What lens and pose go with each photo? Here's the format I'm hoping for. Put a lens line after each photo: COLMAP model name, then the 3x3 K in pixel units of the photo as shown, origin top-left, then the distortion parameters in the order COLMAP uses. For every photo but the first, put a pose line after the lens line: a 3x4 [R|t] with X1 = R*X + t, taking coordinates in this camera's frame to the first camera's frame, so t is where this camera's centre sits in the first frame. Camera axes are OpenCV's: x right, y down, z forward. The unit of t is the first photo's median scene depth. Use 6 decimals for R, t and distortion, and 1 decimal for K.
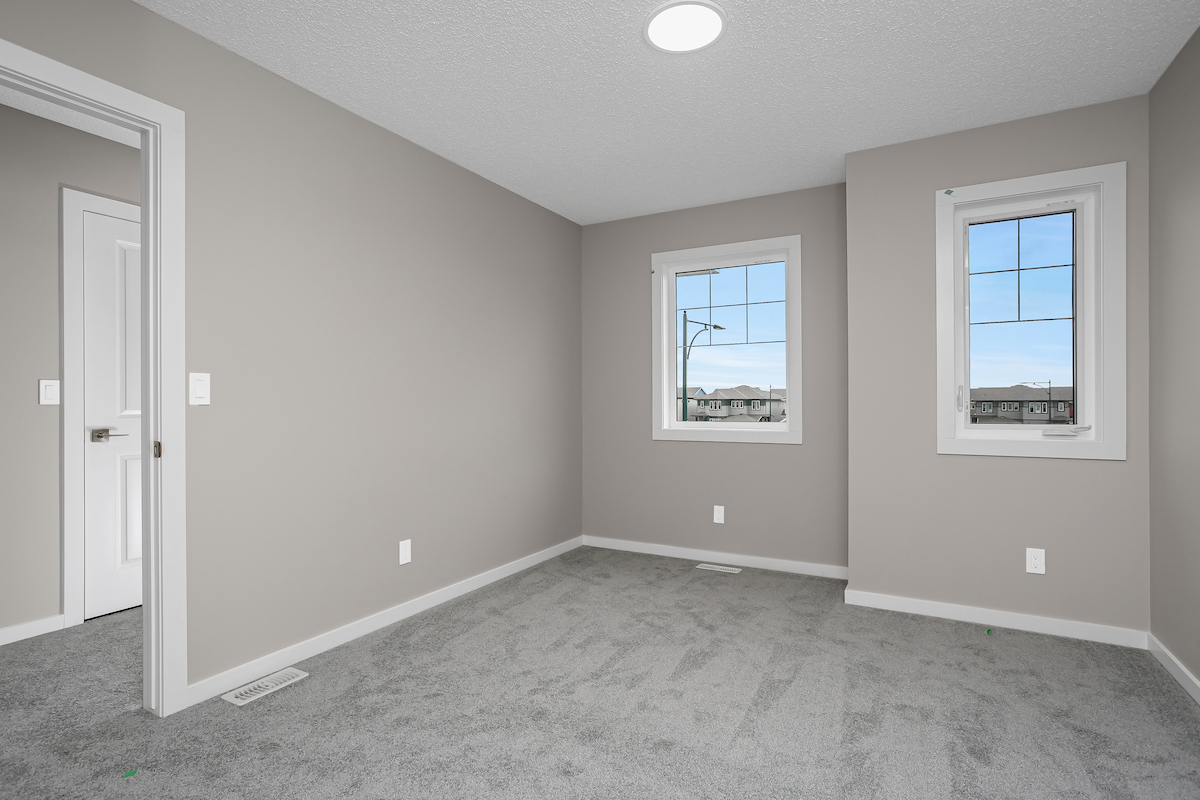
lens RADIAL K [[599.4, 0, 592.2], [0, 599.4, 402.0], [0, 0, 1]] dist [-0.051605, 0.034038]
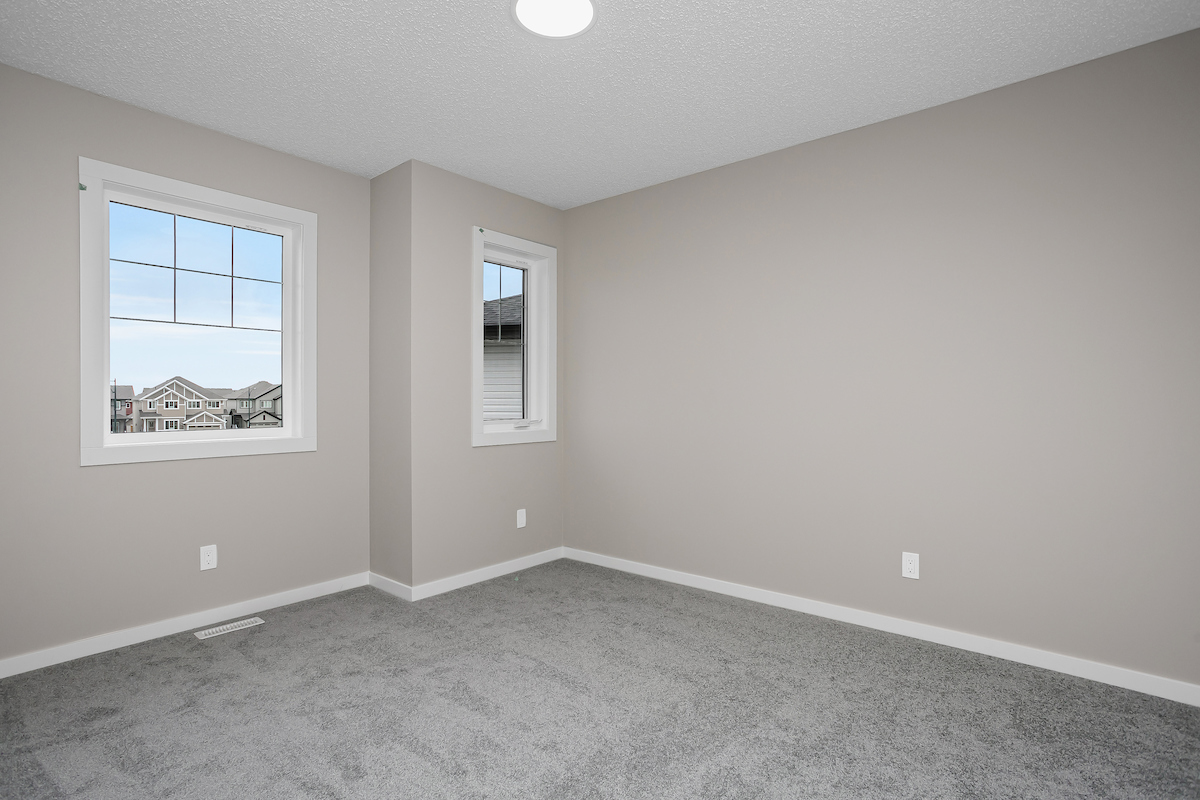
lens RADIAL K [[595.2, 0, 581.9], [0, 595.2, 397.7], [0, 0, 1]] dist [-0.041143, 0.030406]
pose [[0.184242, 0.006573, 0.982859, -0.470525], [-0.000465, 0.999978, -0.006601, -0.002050], [-0.982881, 0.000759, 0.184241, 0.481746]]
